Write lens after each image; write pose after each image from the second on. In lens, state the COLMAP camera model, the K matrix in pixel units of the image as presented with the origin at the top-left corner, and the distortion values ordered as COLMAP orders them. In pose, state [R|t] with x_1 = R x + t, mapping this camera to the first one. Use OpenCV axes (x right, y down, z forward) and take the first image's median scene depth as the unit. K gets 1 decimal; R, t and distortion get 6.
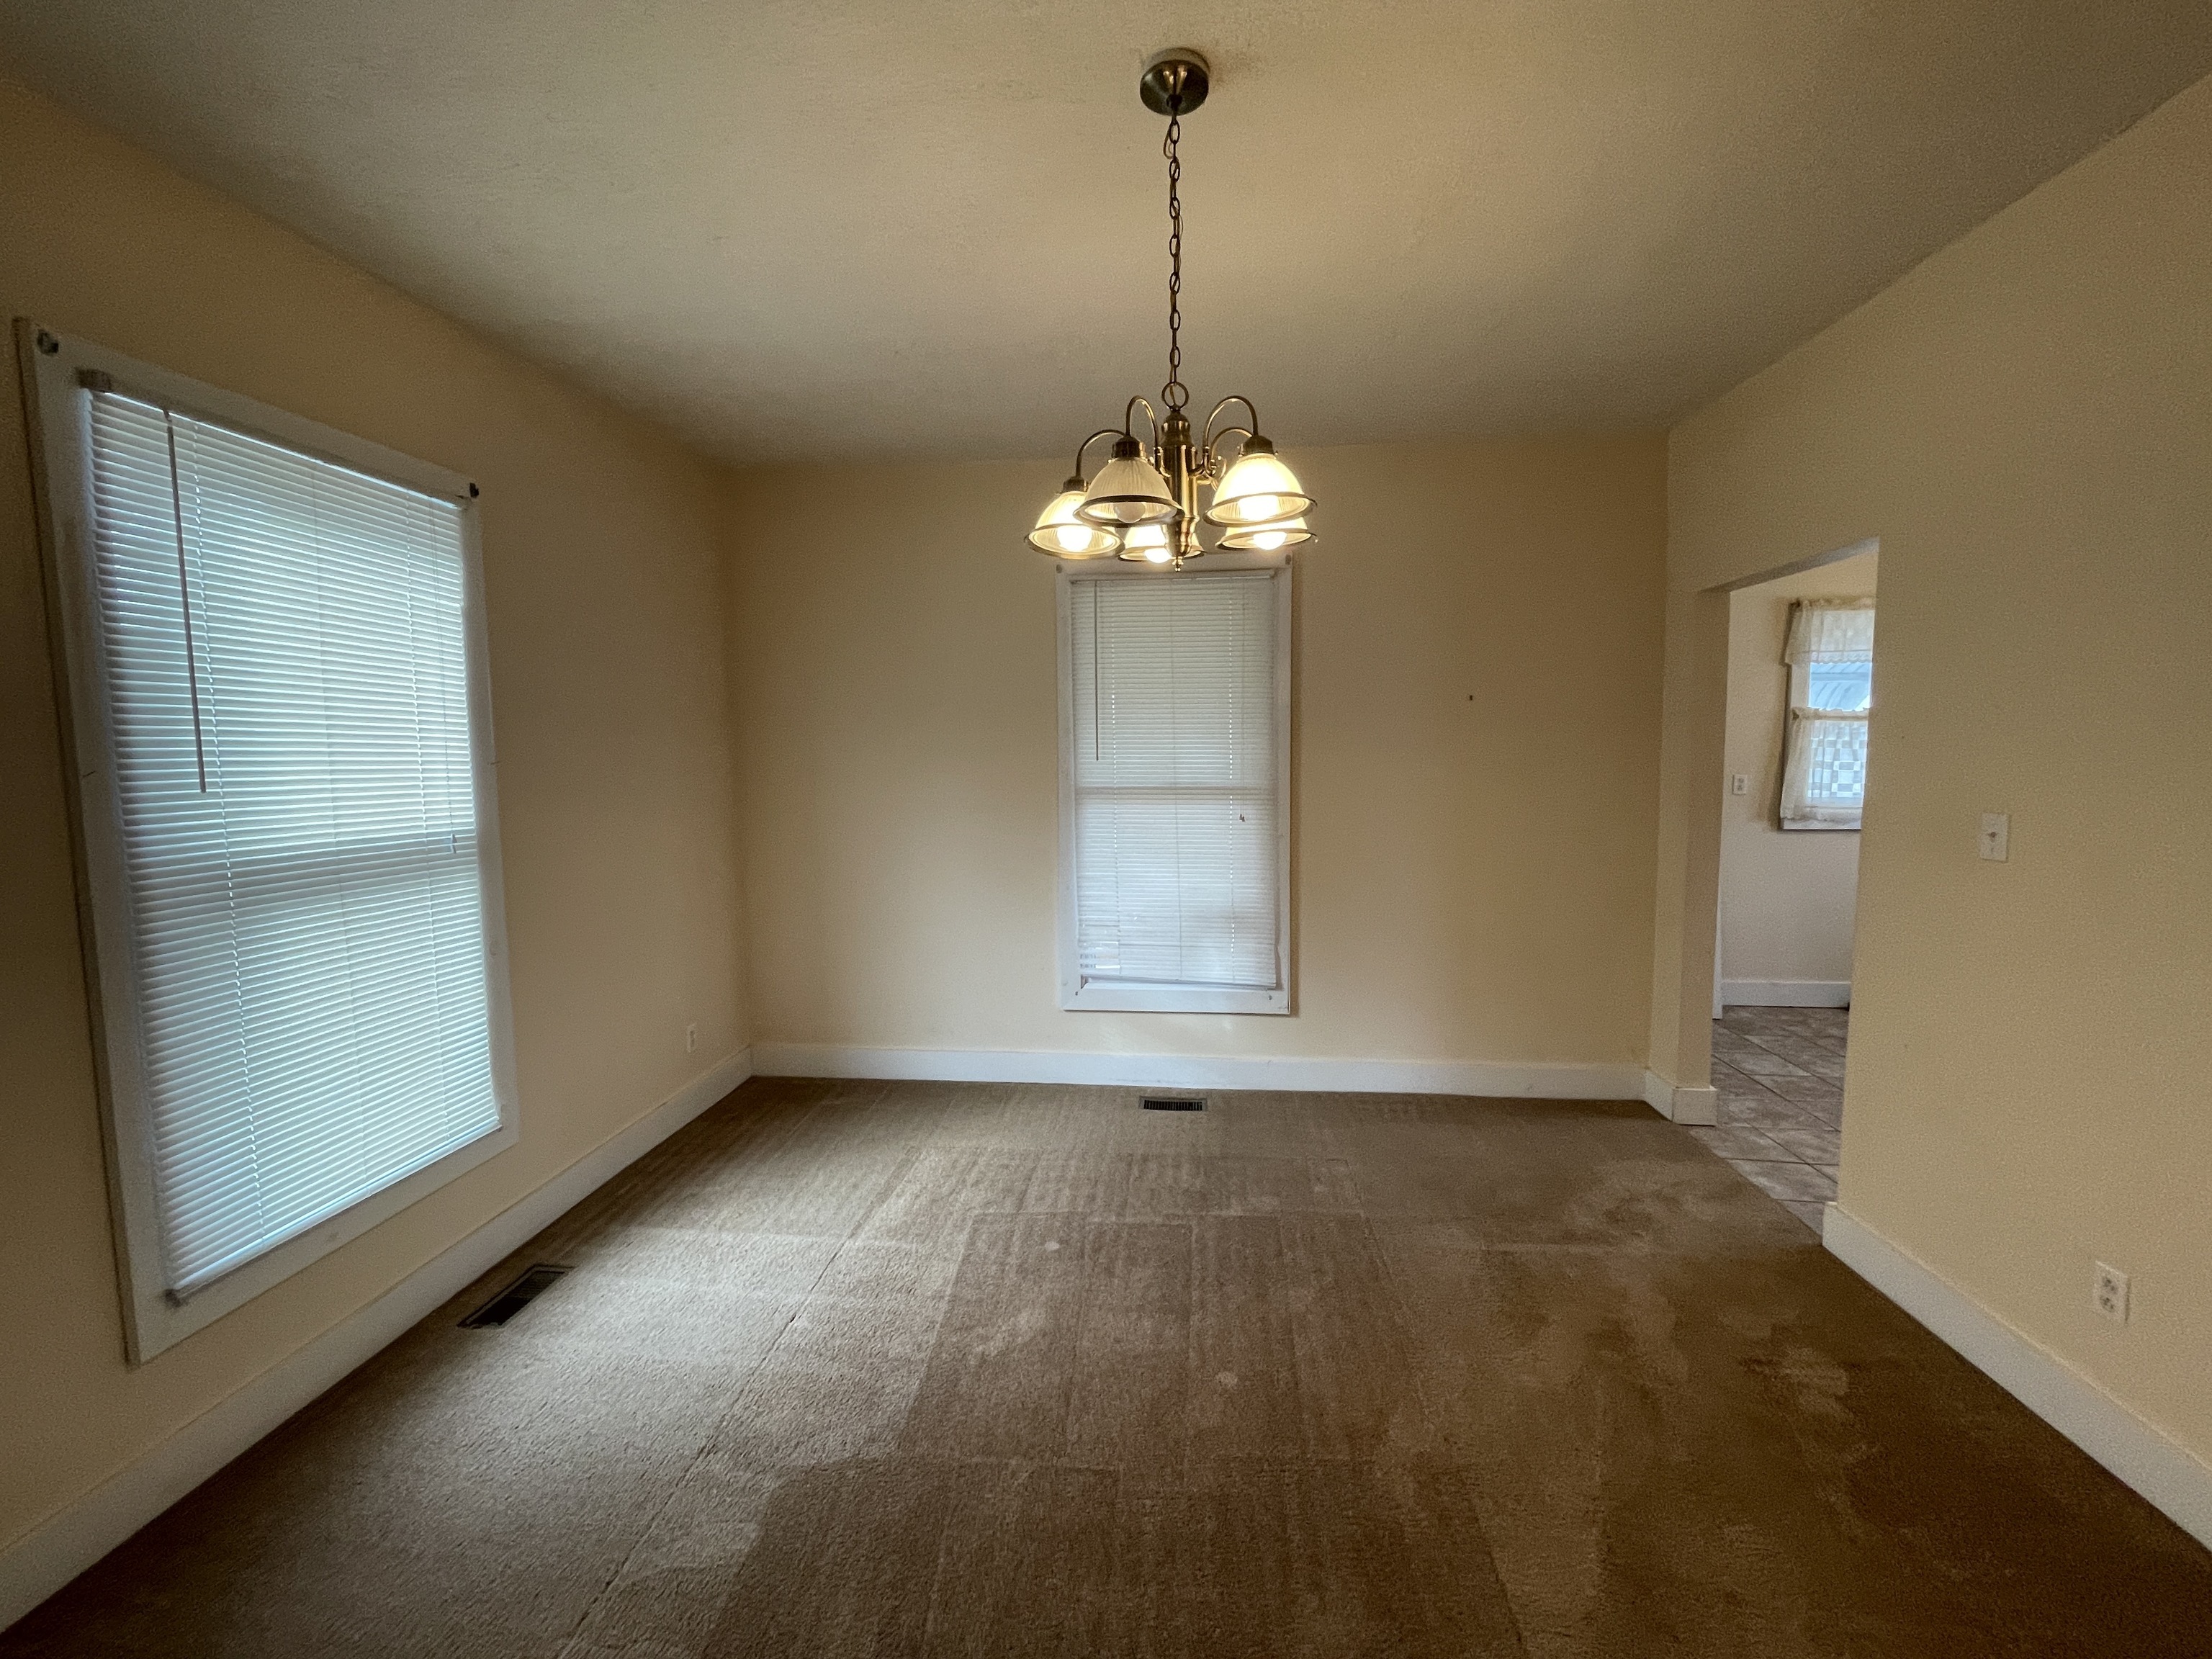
lens RADIAL K [[906.9, 0, 1106.0], [0, 906.9, 829.5], [0, 0, 1]] dist [0.008006, 0.000011]
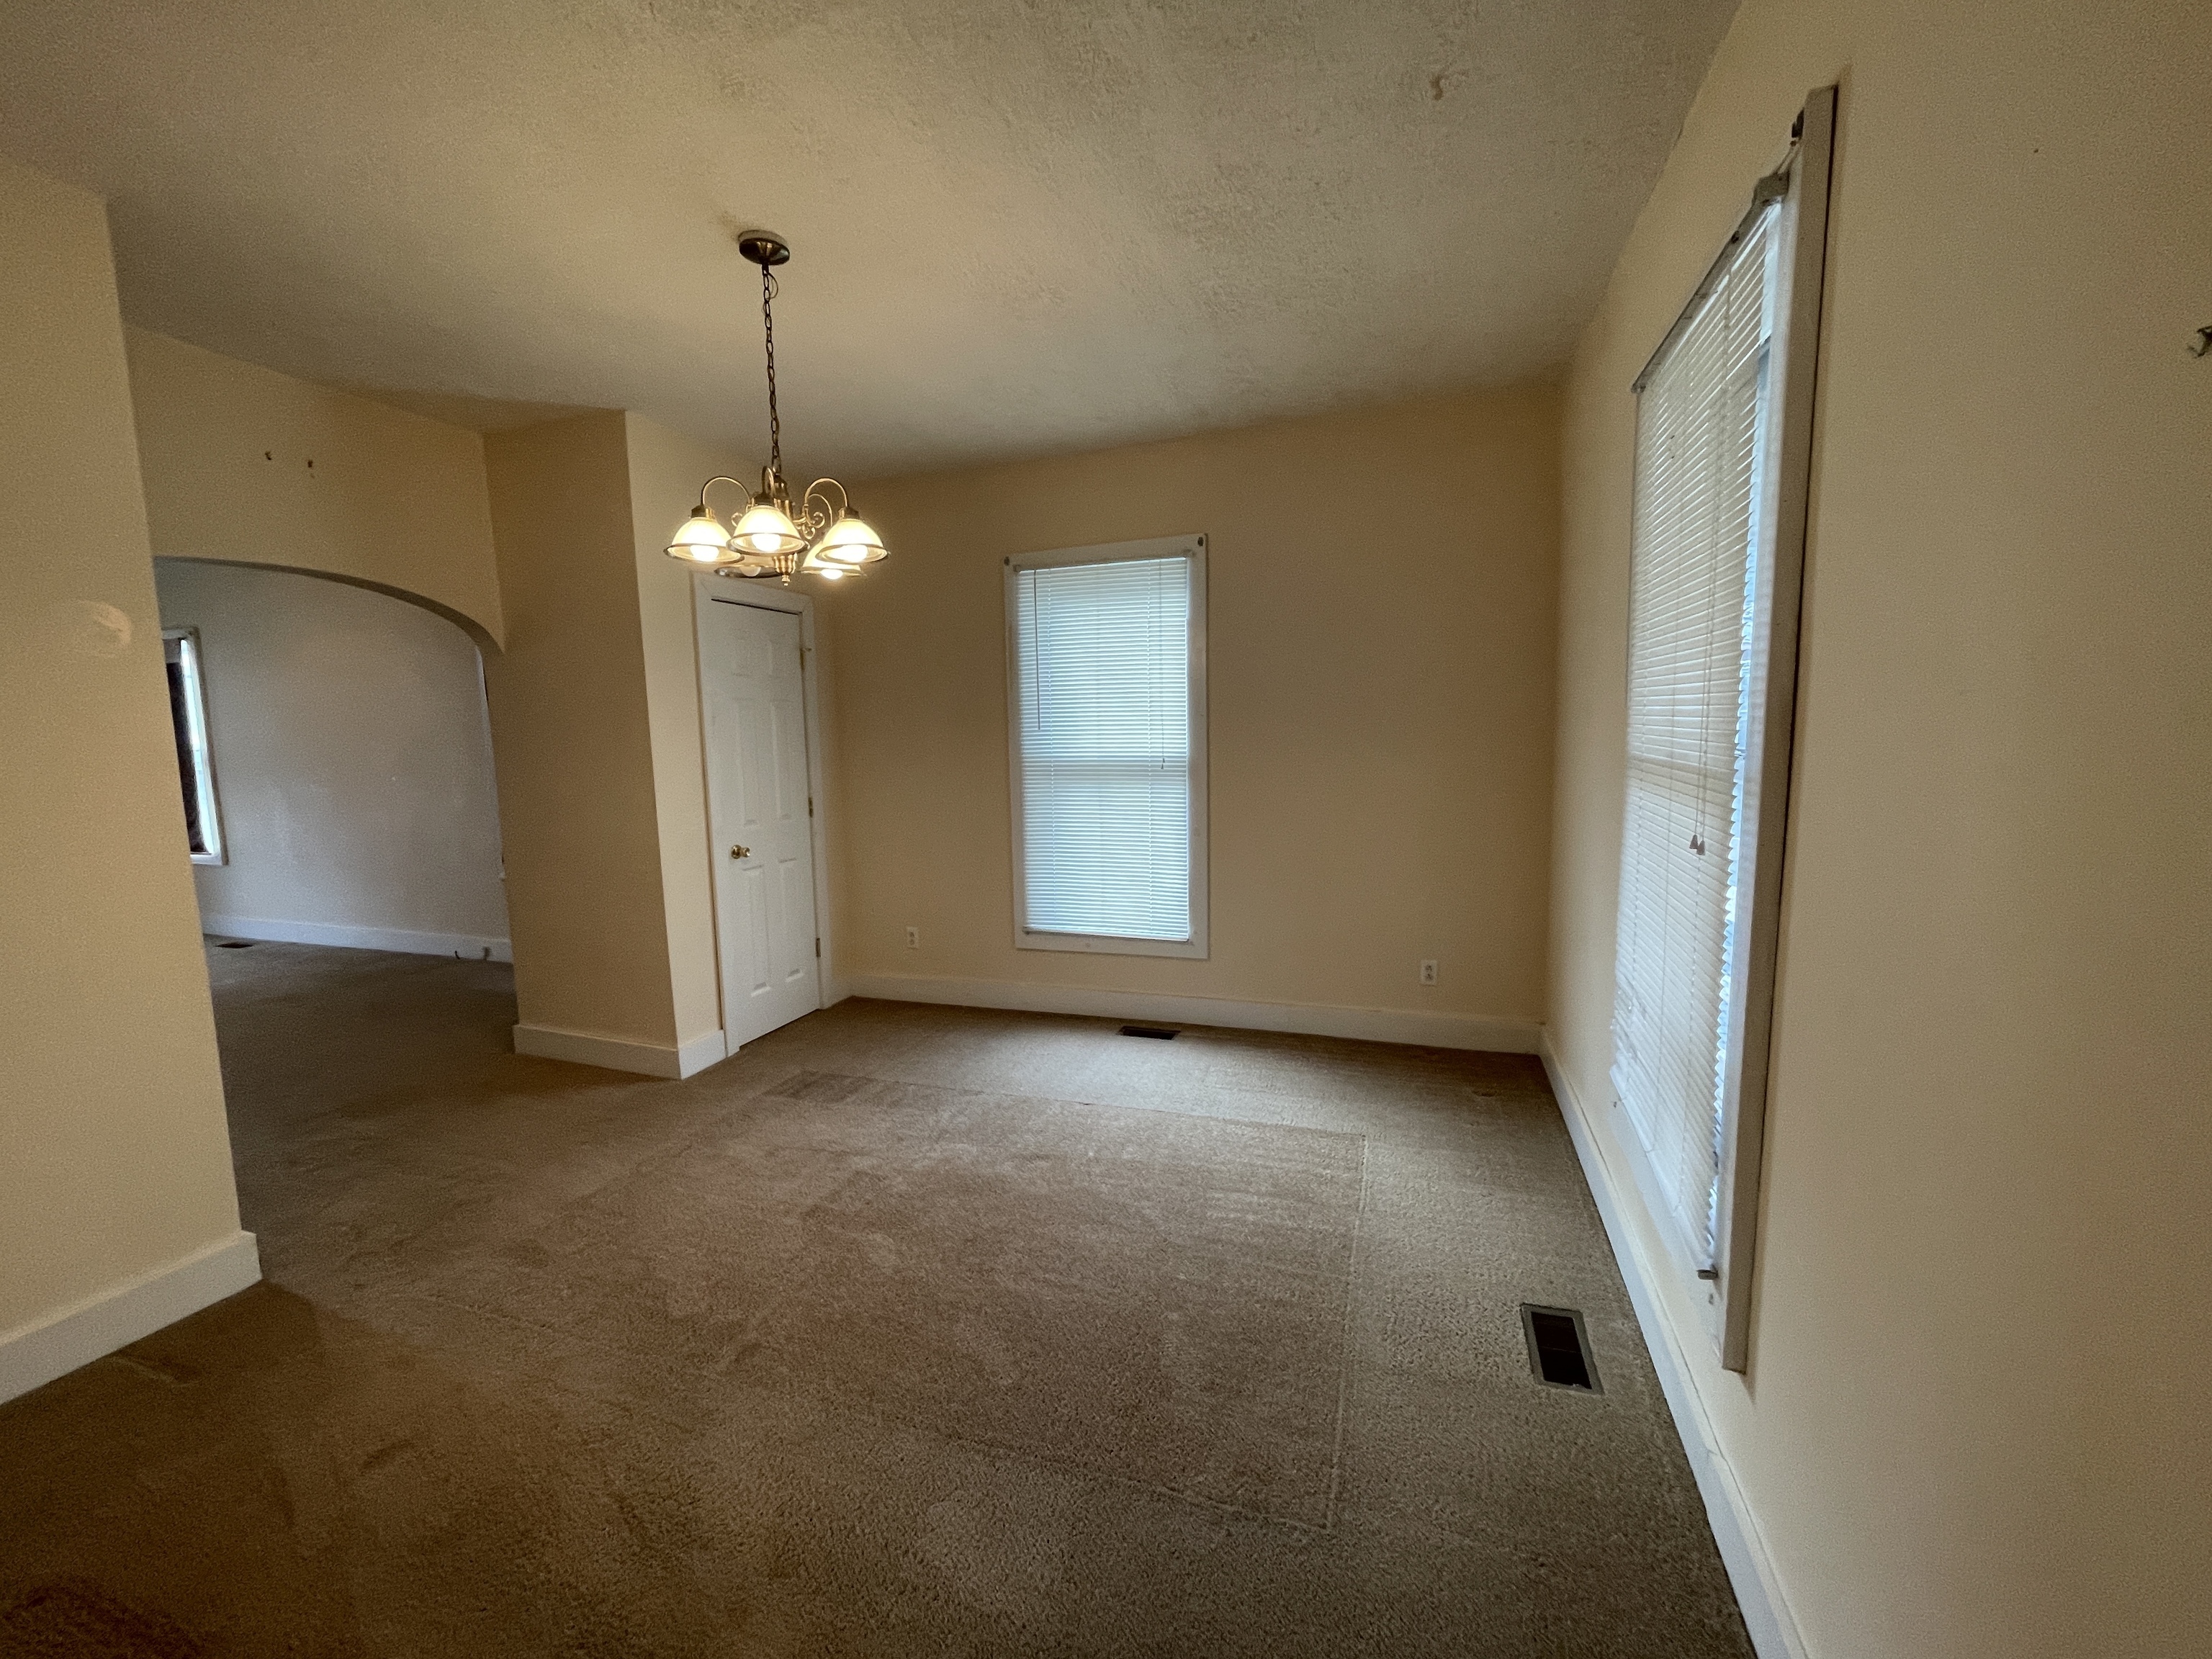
lens RADIAL K [[892.1, 0, 1103.9], [0, 892.1, 835.7], [0, 0, 1]] dist [-0.000983, -0.000286]
pose [[-0.236054, 0.133682, -0.962501, 1.078643], [-0.057755, 0.986811, 0.151223, -0.112671], [0.970022, 0.091286, -0.225220, 1.482884]]
